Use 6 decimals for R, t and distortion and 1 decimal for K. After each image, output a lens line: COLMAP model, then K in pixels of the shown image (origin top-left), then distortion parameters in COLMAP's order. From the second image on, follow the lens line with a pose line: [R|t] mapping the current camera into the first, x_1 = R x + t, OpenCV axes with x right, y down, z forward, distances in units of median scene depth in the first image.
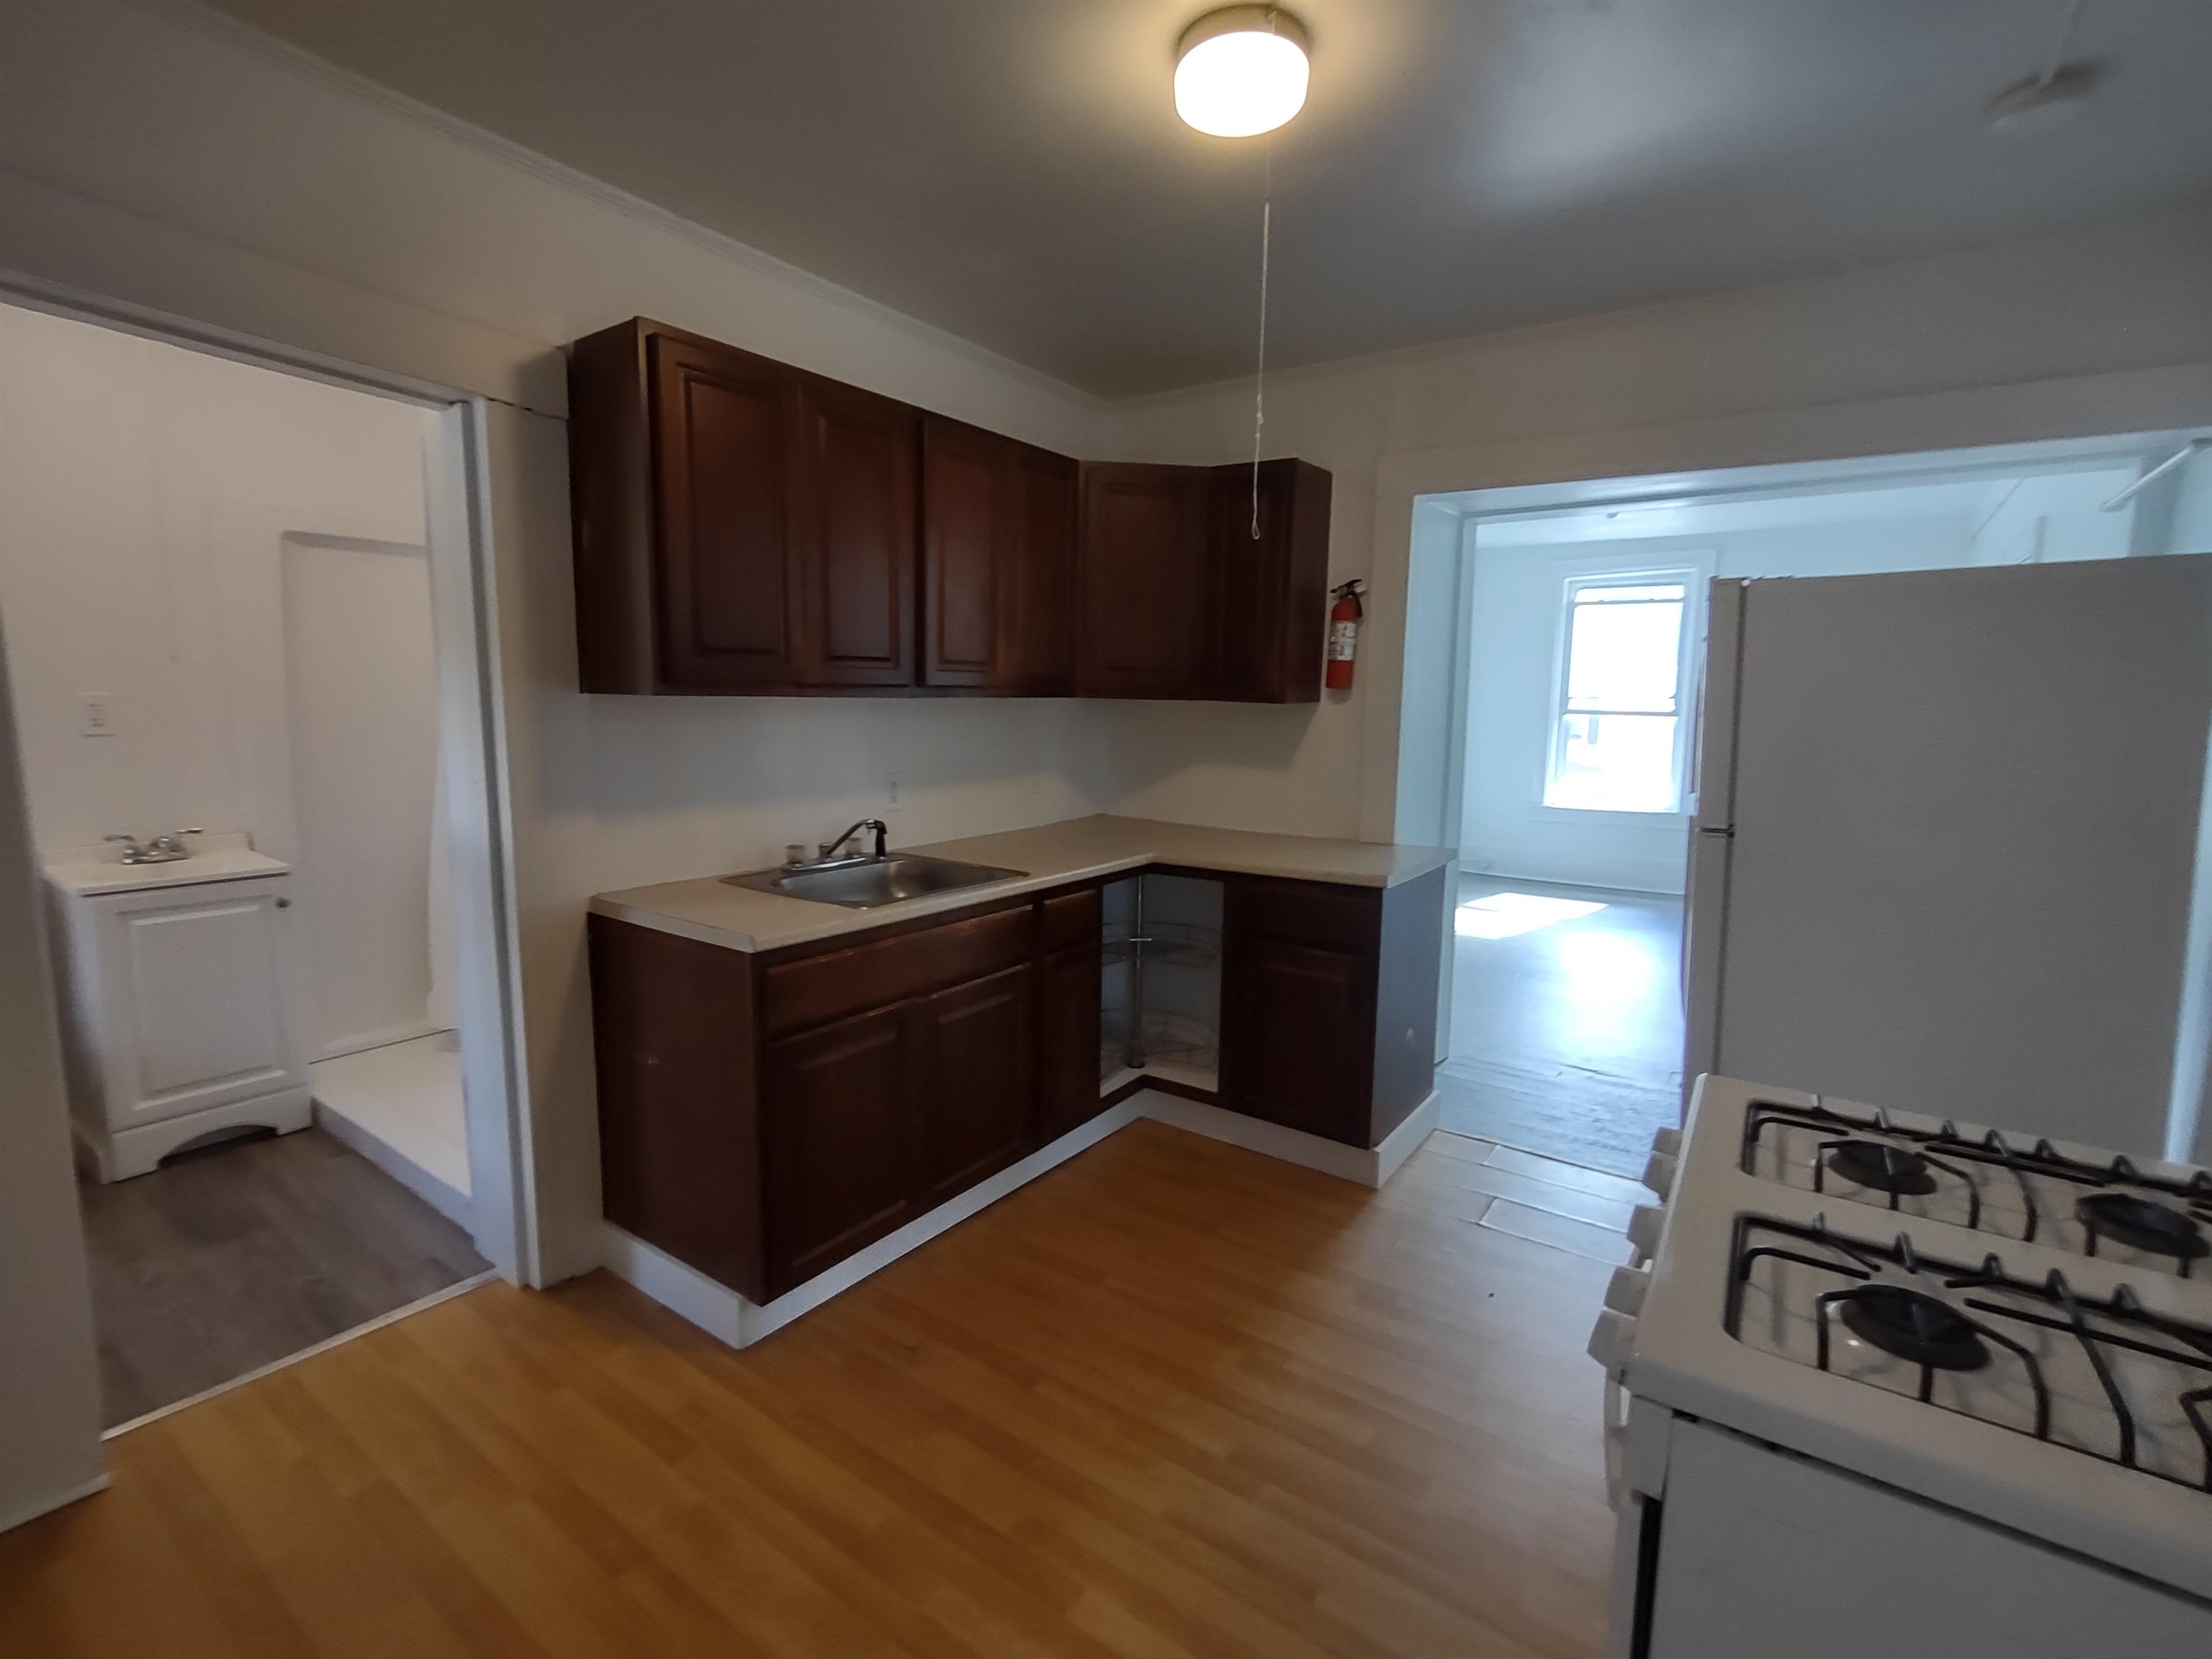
lens RADIAL K [[997.4, 0, 1090.6], [0, 997.4, 826.9], [0, 0, 1]] dist [0.000232, 0.000590]
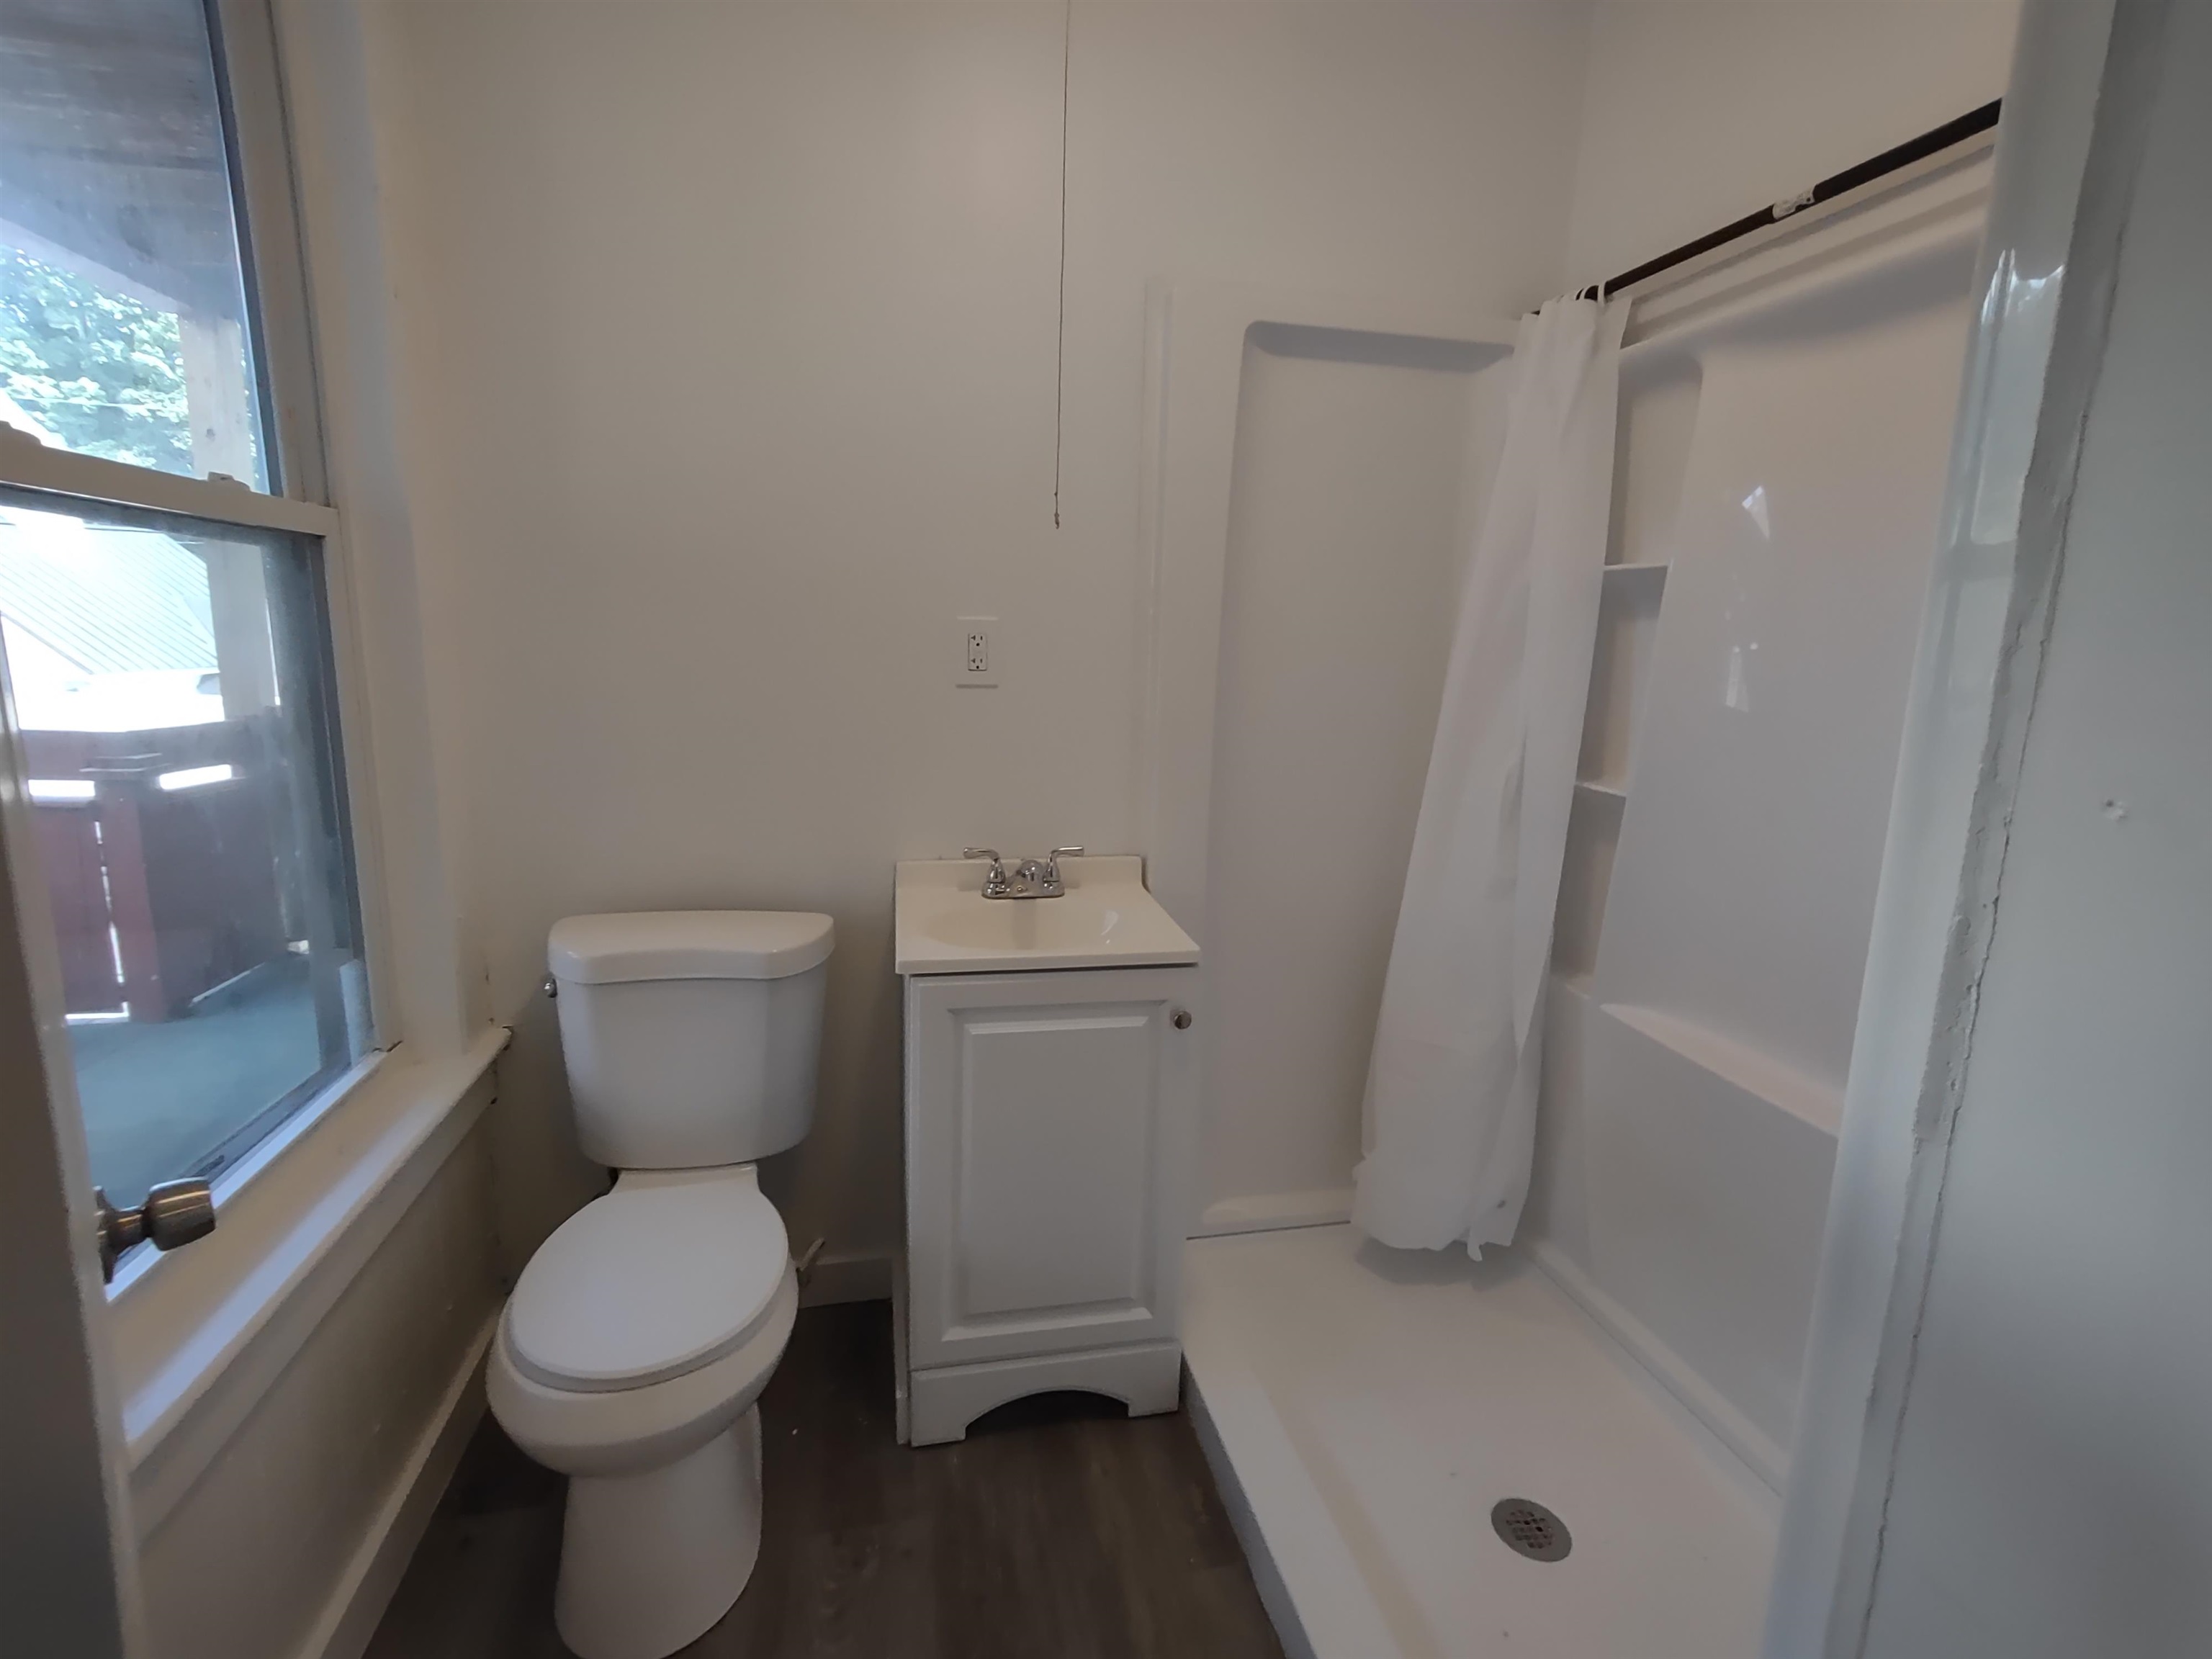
lens RADIAL K [[997.4, 0, 1090.6], [0, 997.4, 826.9], [0, 0, 1]] dist [0.000232, 0.000590]
pose [[0.730885, 0.116062, -0.672559, -0.520726], [-0.099094, 0.993038, 0.063679, -0.051935], [0.675268, 0.020105, 0.737298, 0.599968]]
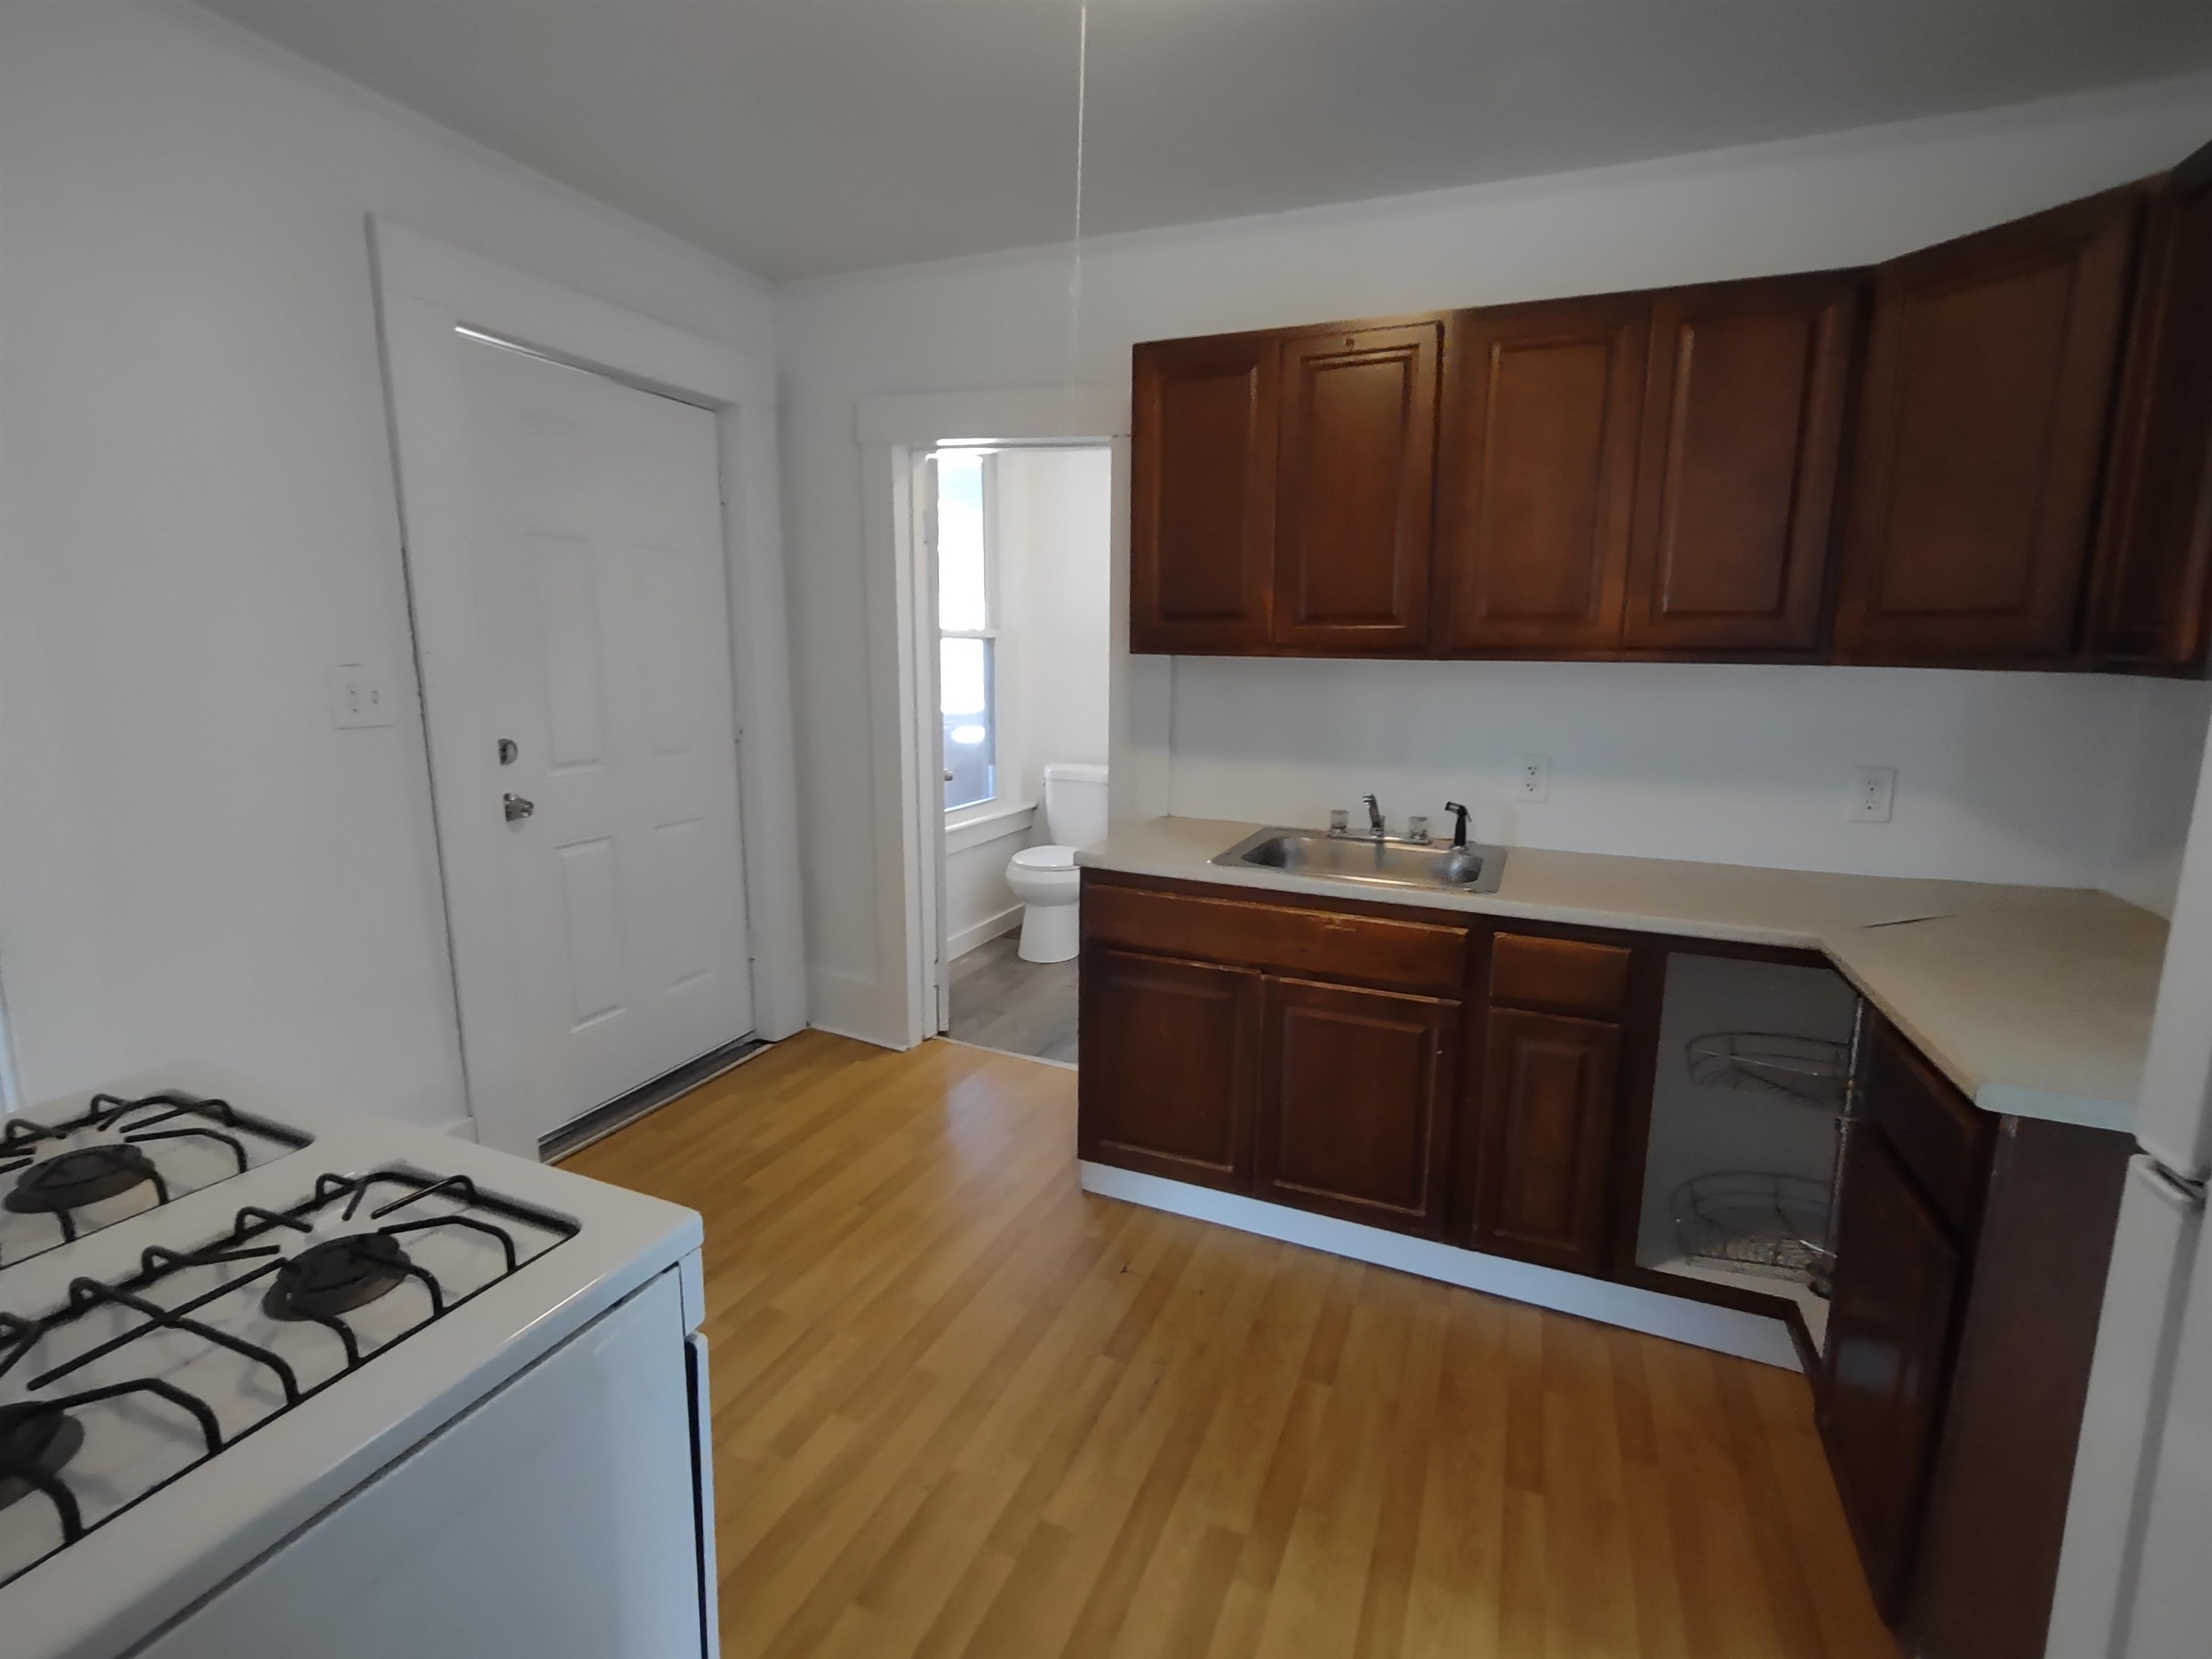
lens RADIAL K [[997.4, 0, 1090.6], [0, 997.4, 826.9], [0, 0, 1]] dist [0.000232, 0.000590]
pose [[0.225549, 0.159400, -0.961103, 0.564304], [-0.136860, 0.981925, 0.130735, -0.057286], [0.964571, 0.102050, 0.243288, 0.480528]]
